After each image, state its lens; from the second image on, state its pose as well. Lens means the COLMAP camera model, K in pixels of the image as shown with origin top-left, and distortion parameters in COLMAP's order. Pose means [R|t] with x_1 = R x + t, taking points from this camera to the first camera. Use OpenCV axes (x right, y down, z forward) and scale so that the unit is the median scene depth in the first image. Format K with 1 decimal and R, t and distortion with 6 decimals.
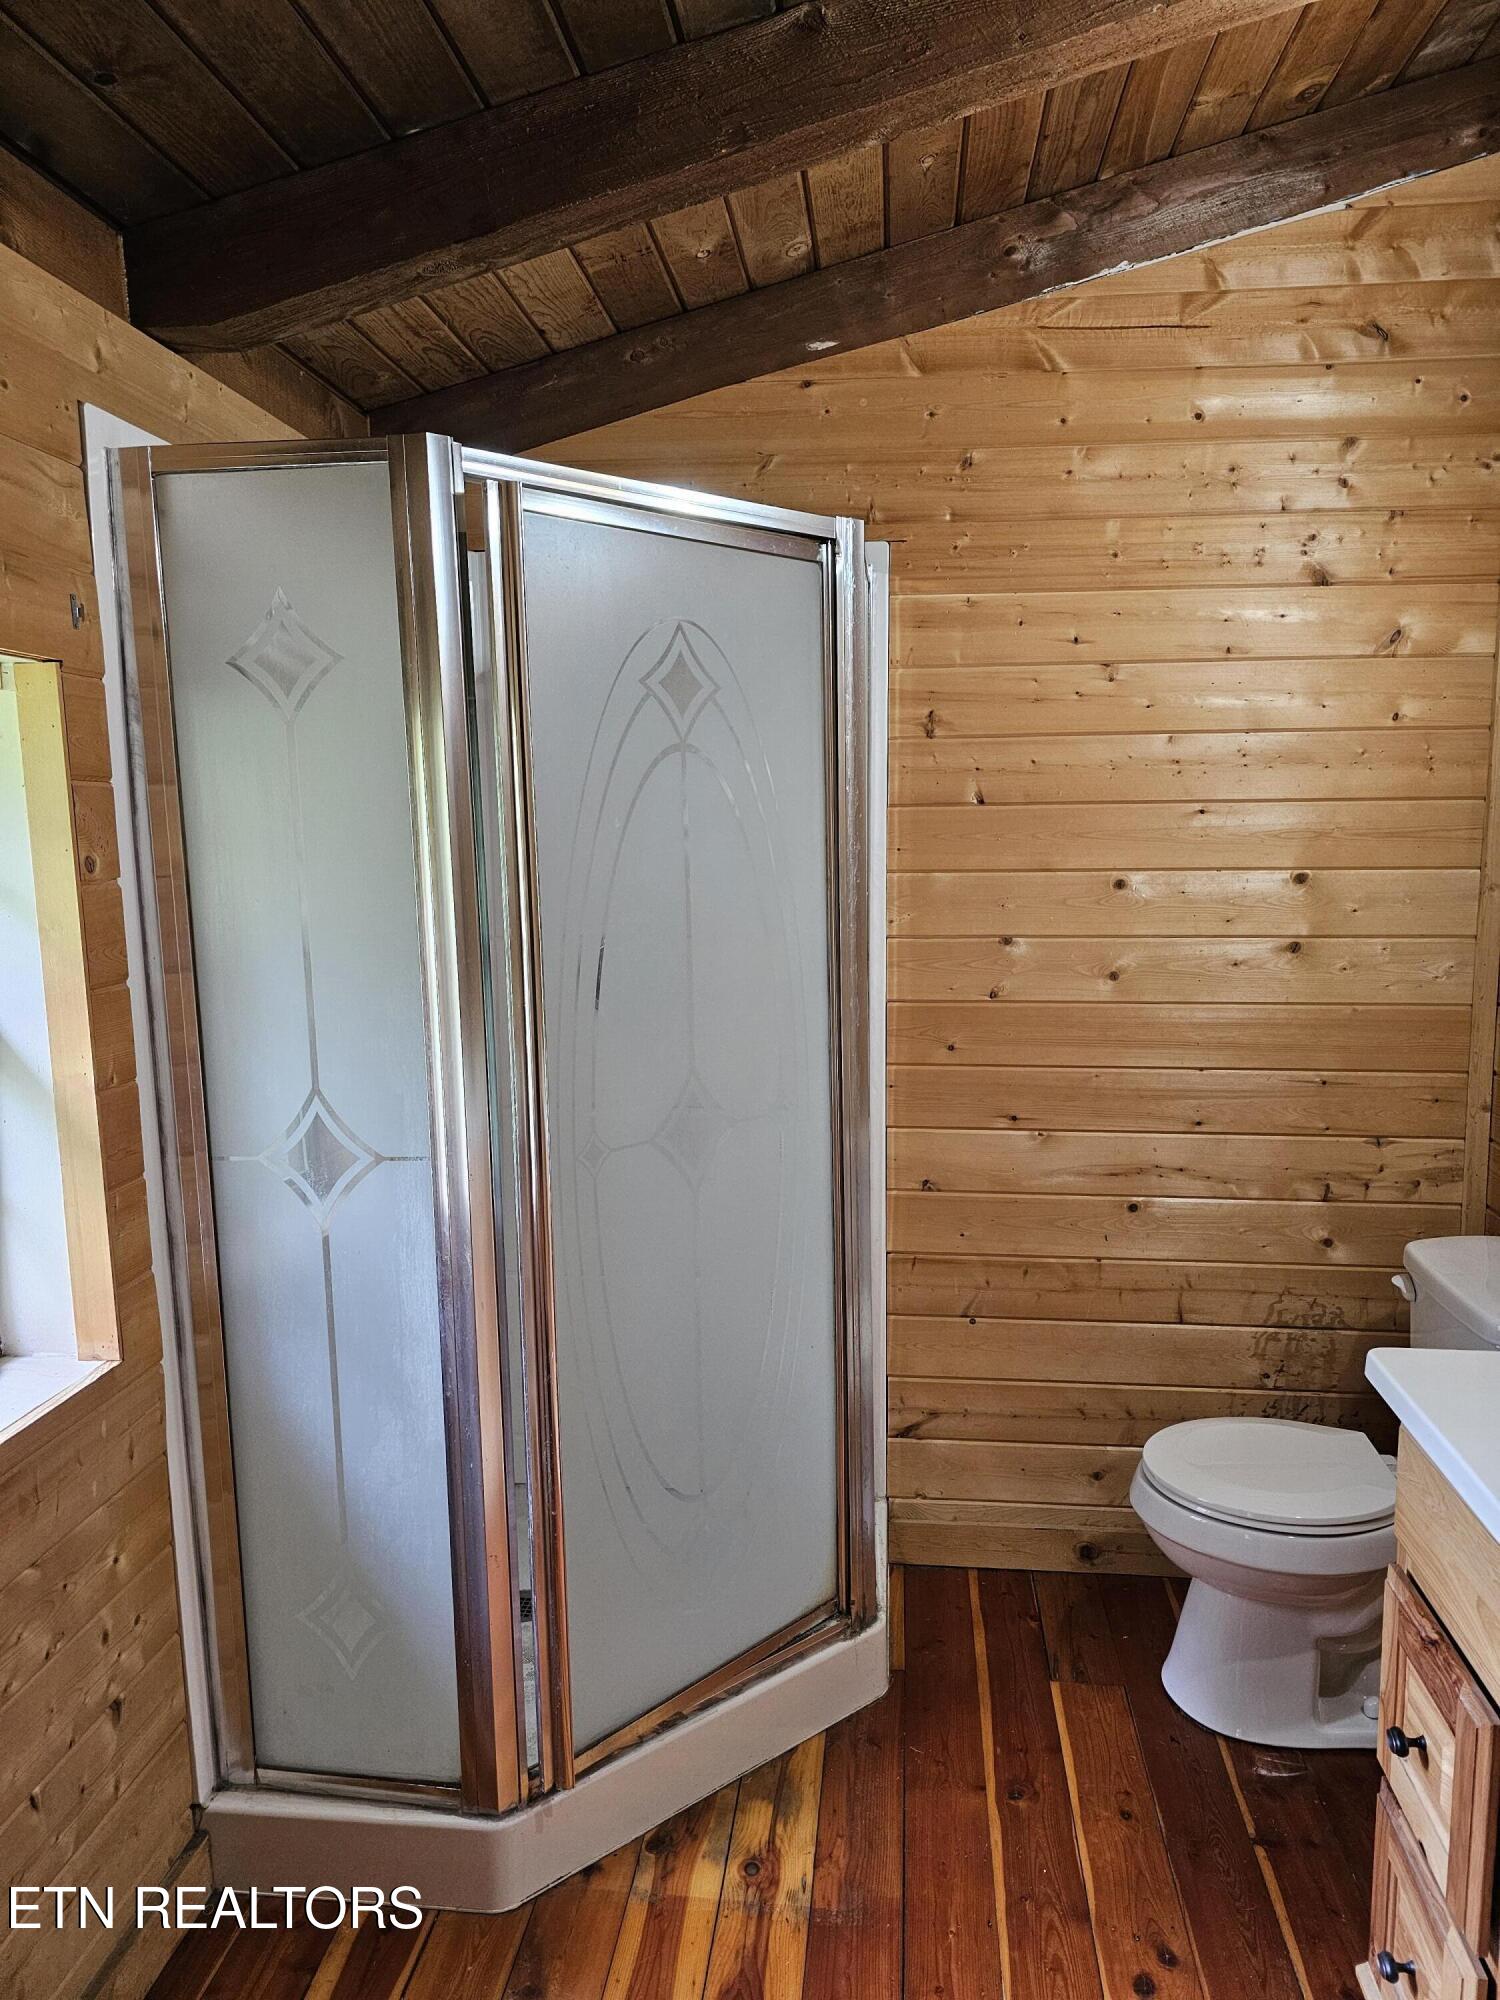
lens RADIAL K [[1330.6, 0, 753.5], [0, 1330.6, 1002.3], [0, 0, 1]] dist [0.055835, -0.039087]
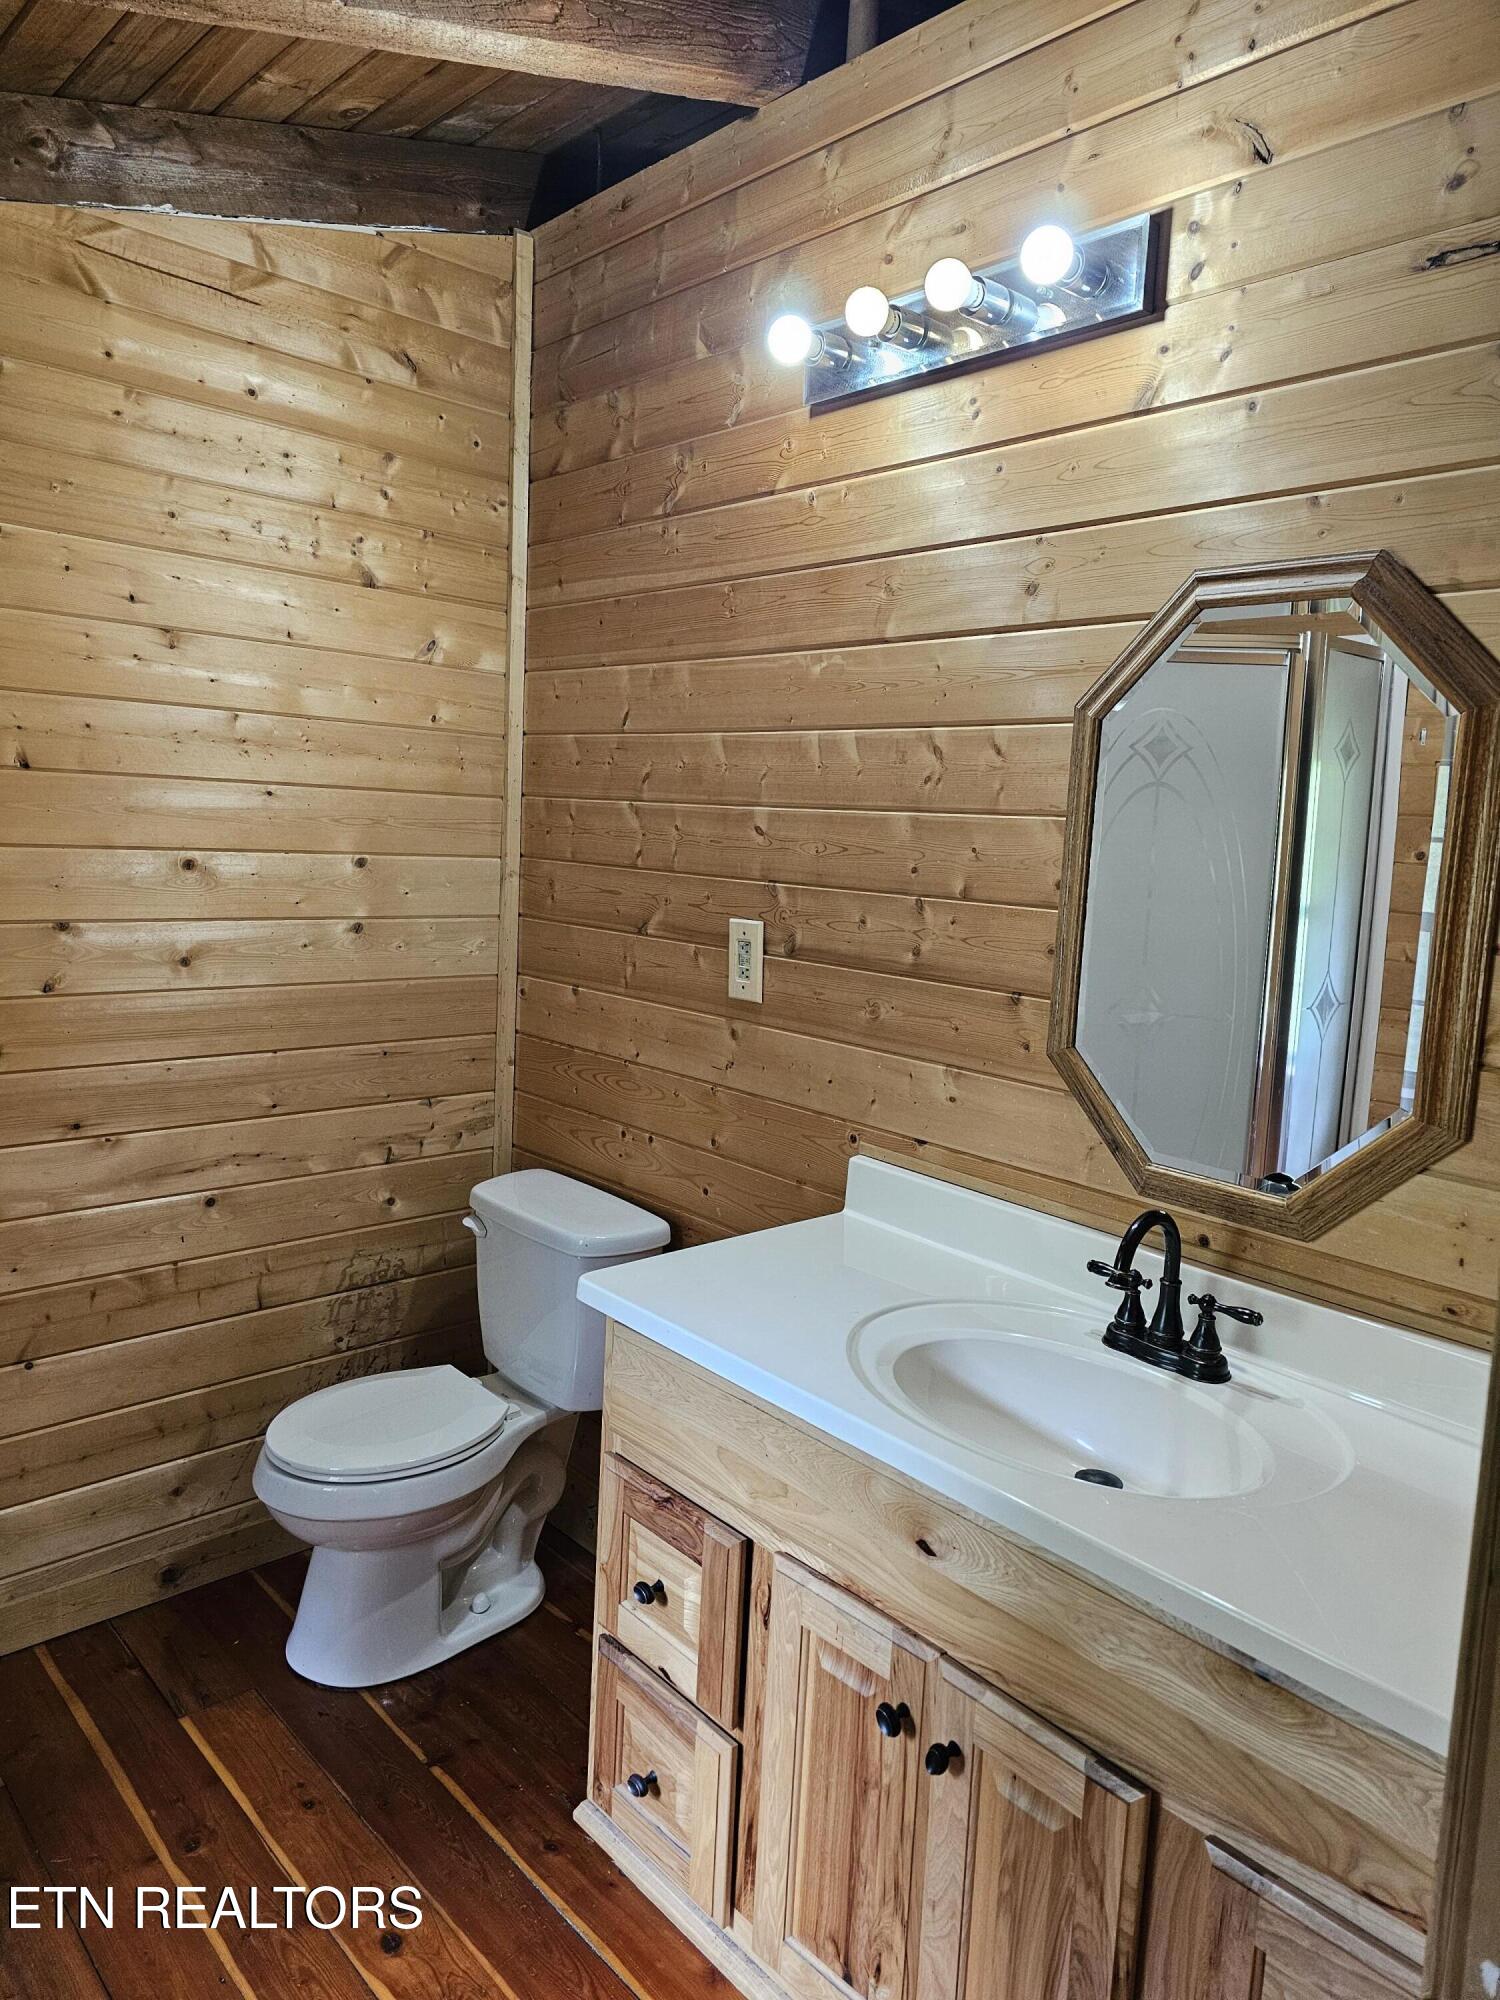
lens RADIAL K [[1330.6, 0, 742.5], [0, 1330.6, 993.4], [0, 0, 1]] dist [0.055835, -0.039087]
pose [[0.679832, -0.057723, 0.731093, -0.170492], [0.048896, 0.998247, 0.033348, -0.010519], [-0.731736, 0.013077, 0.681463, 0.067962]]
